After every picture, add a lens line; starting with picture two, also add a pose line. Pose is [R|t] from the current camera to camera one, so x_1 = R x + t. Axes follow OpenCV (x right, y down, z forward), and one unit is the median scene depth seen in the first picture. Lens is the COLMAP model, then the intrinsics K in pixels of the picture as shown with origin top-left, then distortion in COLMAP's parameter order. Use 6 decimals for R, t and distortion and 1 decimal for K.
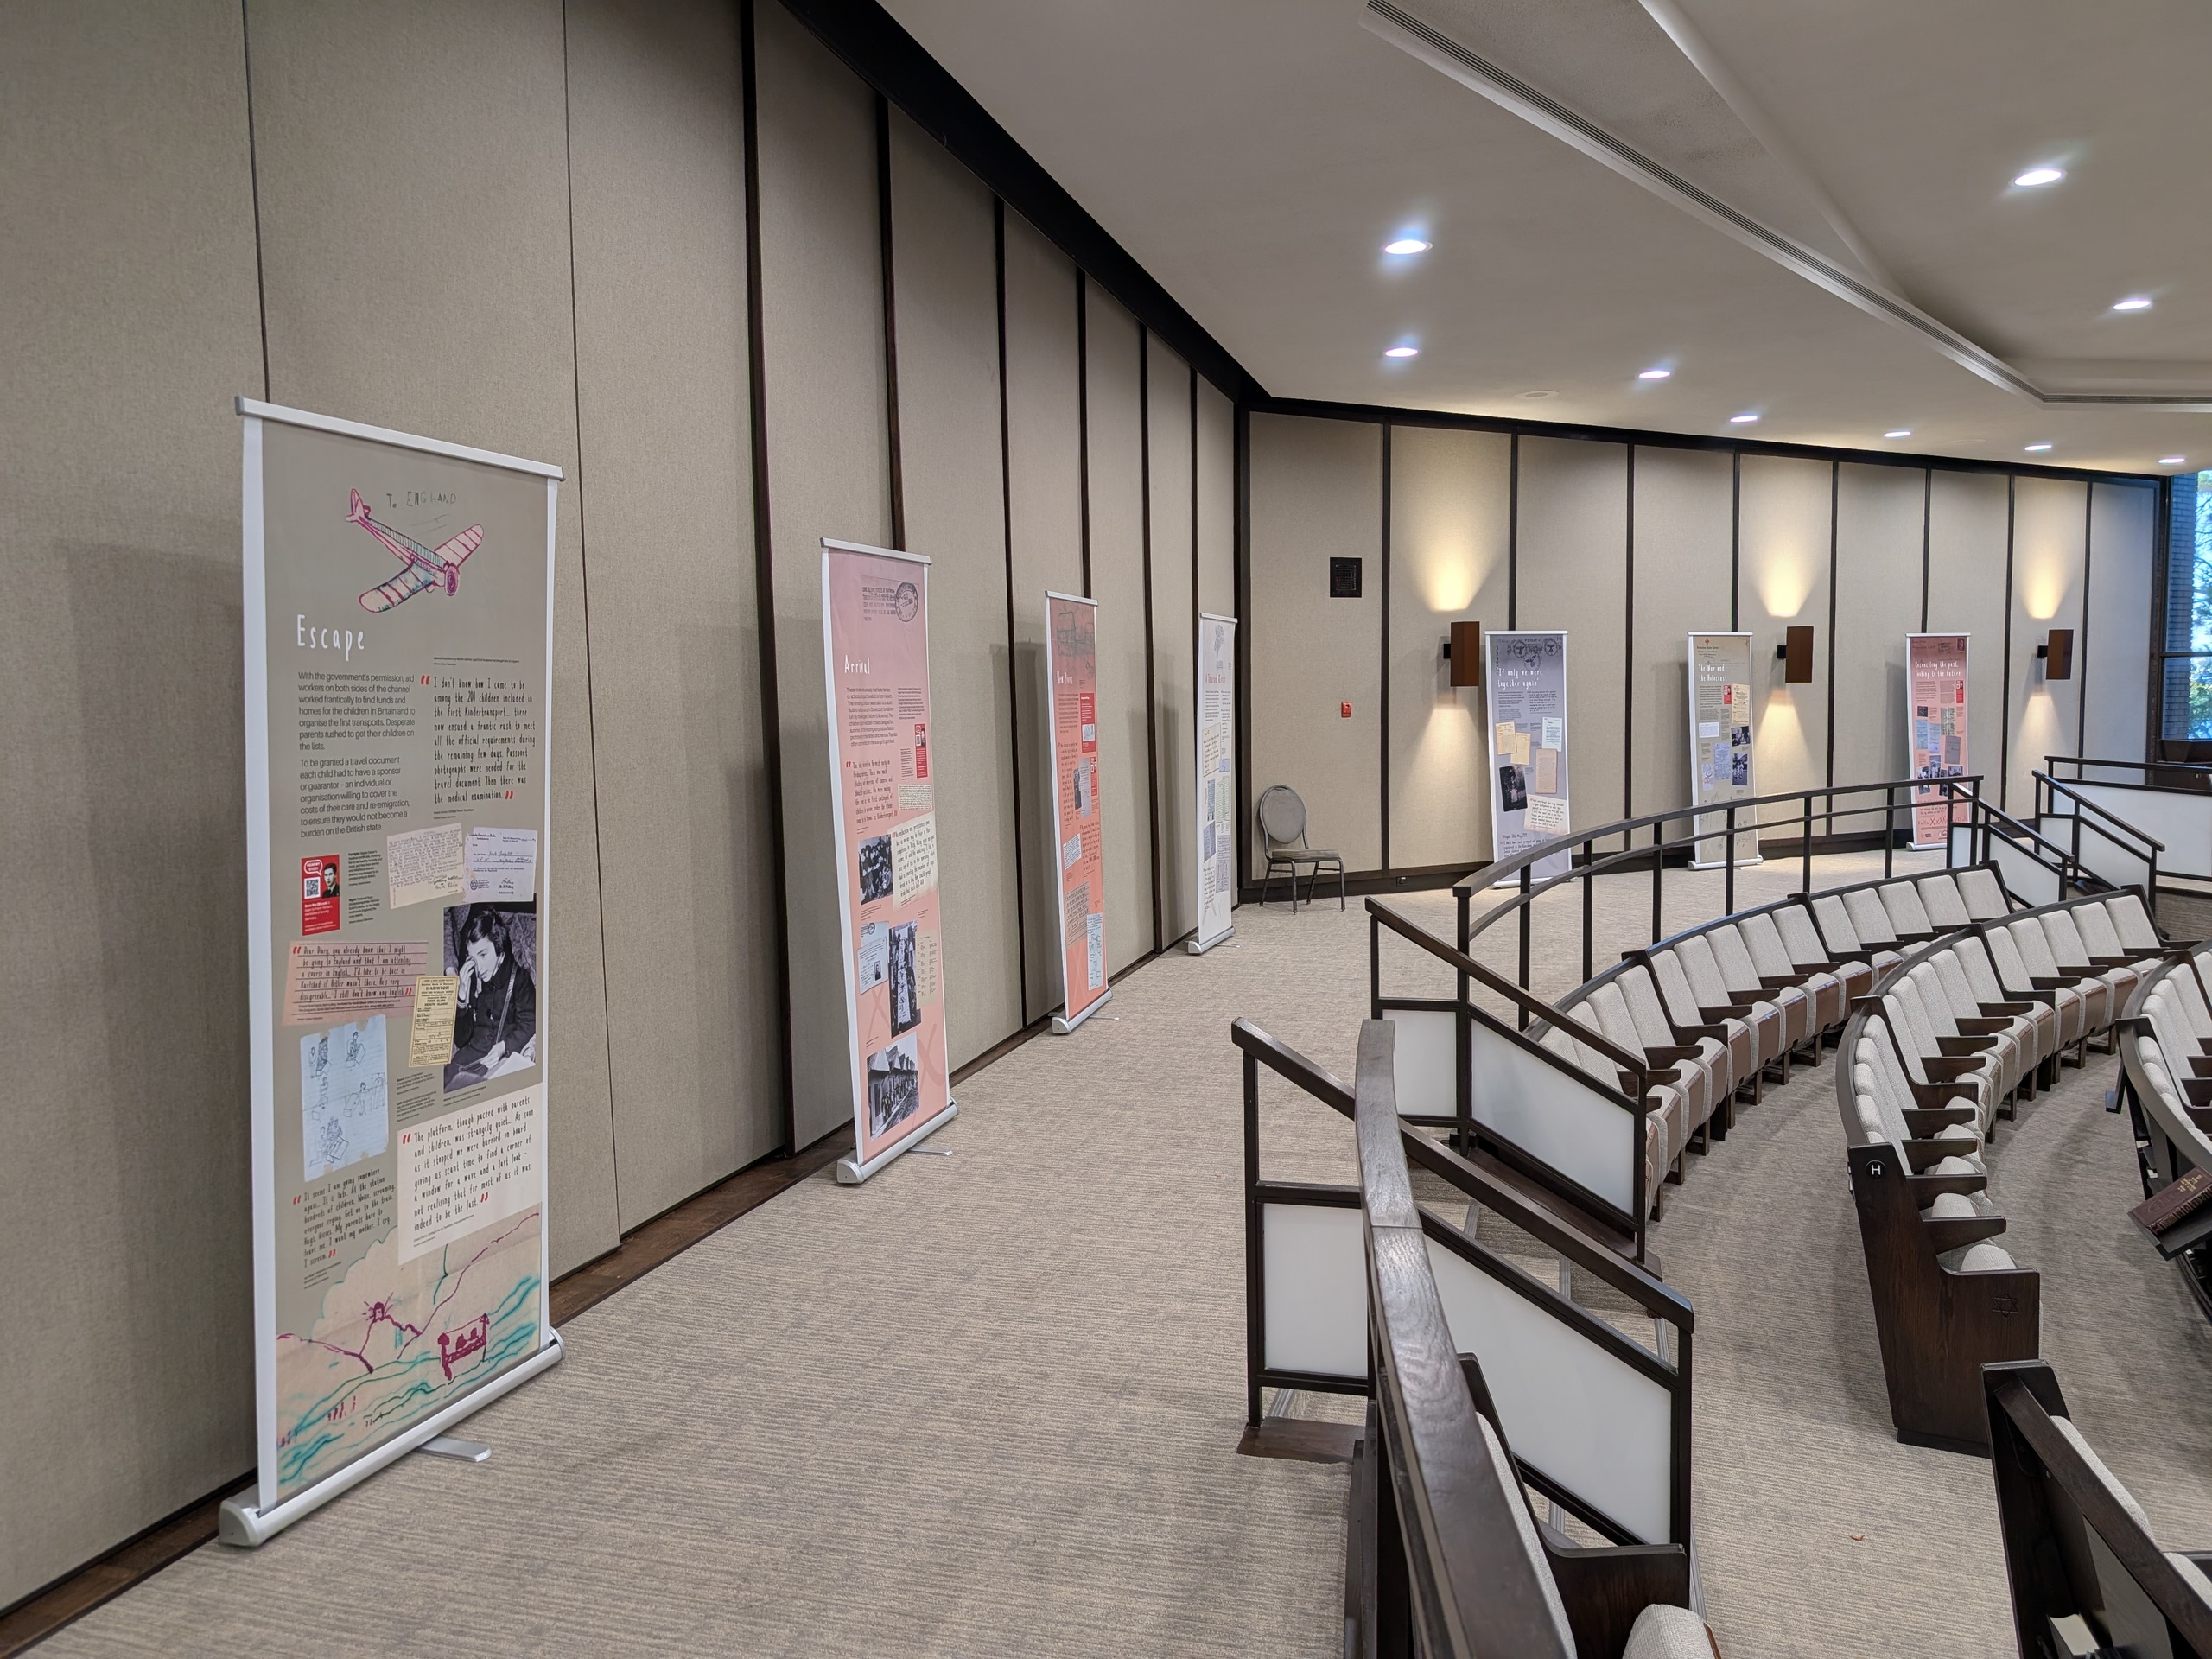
lens RADIAL K [[1575.6, 0, 1111.4], [0, 1575.6, 831.0], [0, 0, 1]] dist [0.025549, -0.003086]
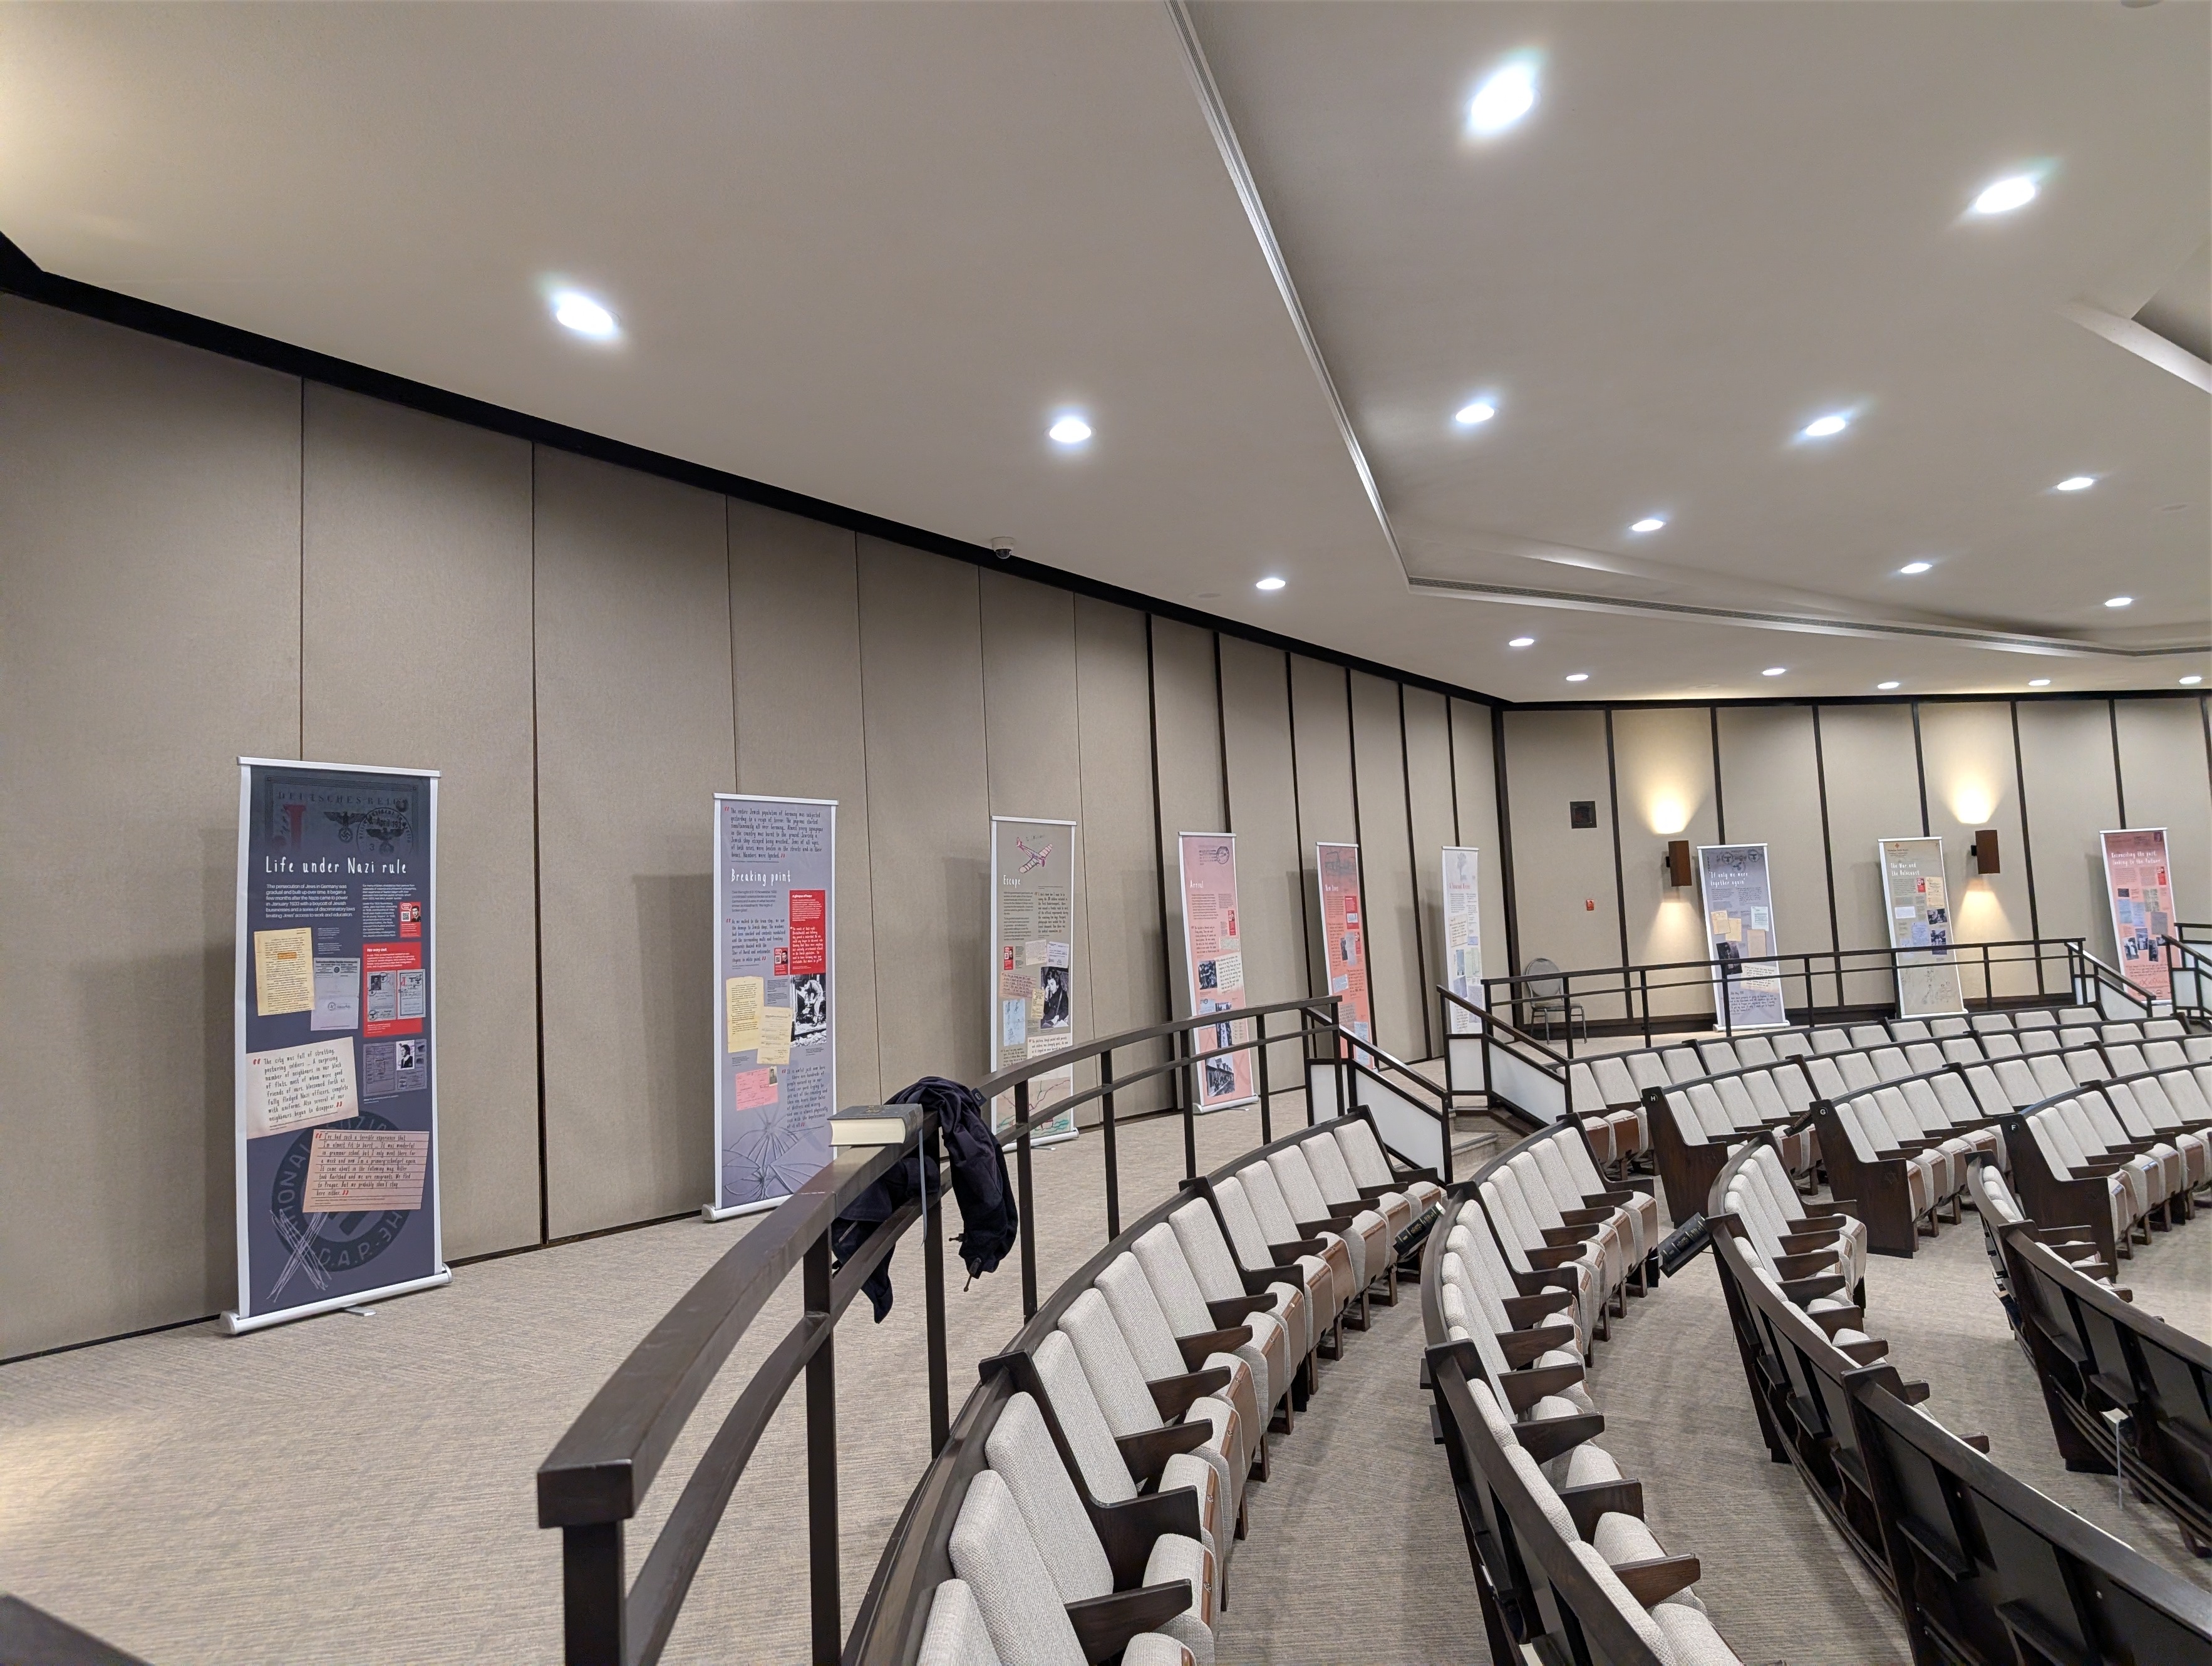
lens RADIAL K [[1539.0, 0, 1105.6], [0, 1539.0, 822.4], [0, 0, 1]] dist [-0.045134, -0.005705]
pose [[0.950766, -0.049998, -0.305849, 0.280288], [0.003960, 0.988780, -0.149328, 0.097035], [0.309883, 0.140765, 0.940297, -0.810760]]
